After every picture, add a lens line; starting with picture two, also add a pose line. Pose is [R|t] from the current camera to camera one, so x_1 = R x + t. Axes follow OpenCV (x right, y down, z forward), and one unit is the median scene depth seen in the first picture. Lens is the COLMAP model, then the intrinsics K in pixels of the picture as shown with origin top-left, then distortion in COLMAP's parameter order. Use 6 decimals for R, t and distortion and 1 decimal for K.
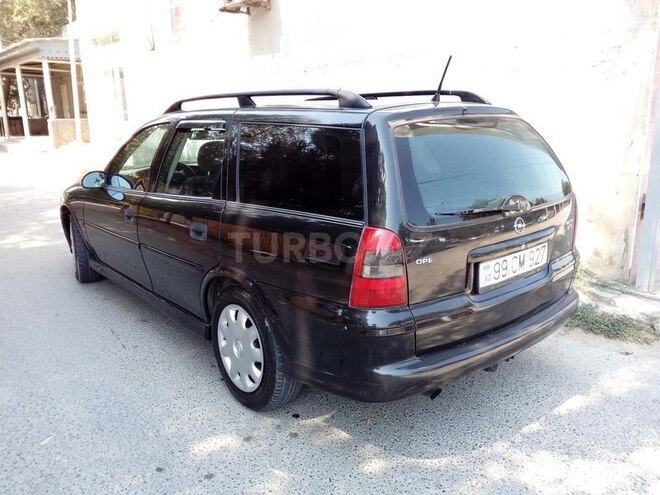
lens RADIAL K [[538.8, 0, 330.0], [0, 538.8, 247.5], [0, 0, 1]] dist [0.007713, -0.010768]
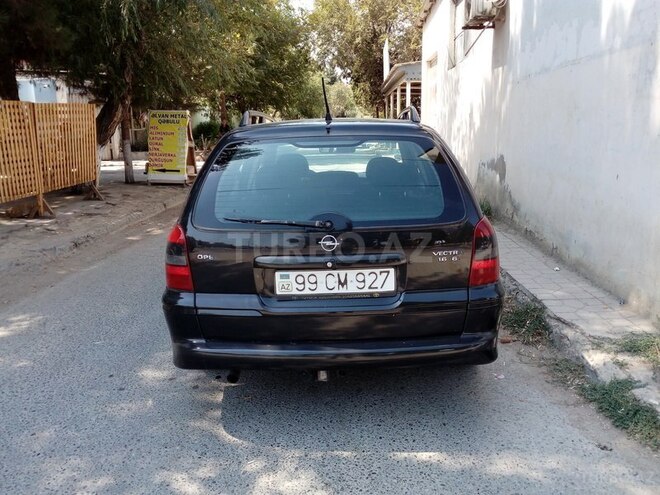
lens RADIAL K [[529.3, 0, 335.9], [0, 529.3, 247.8], [0, 0, 1]] dist [0.082144, -0.152640]
pose [[0.764346, 0.140916, -0.629220, 0.939399], [-0.152234, 0.987679, 0.036267, -0.066872], [0.626578, 0.068068, 0.776381, 0.226859]]
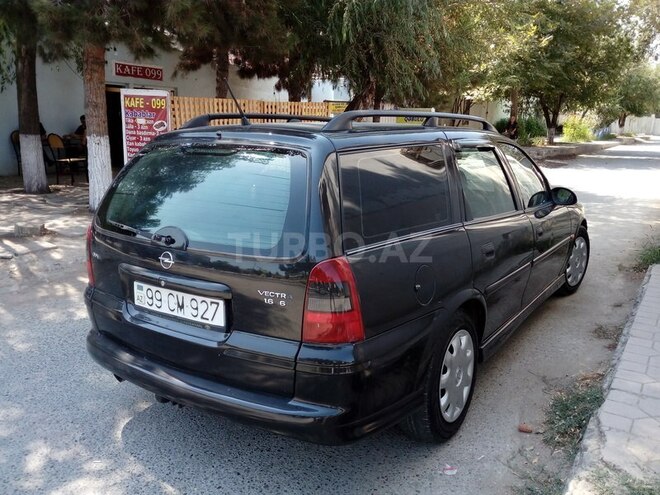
lens RADIAL K [[529.3, 0, 335.9], [0, 529.3, 247.8], [0, 0, 1]] dist [0.082144, -0.152640]
pose [[0.293494, 0.224636, -0.929193, 1.223491], [-0.242670, 0.957667, 0.154871, -0.261635], [0.924647, 0.180033, 0.335582, 0.912339]]
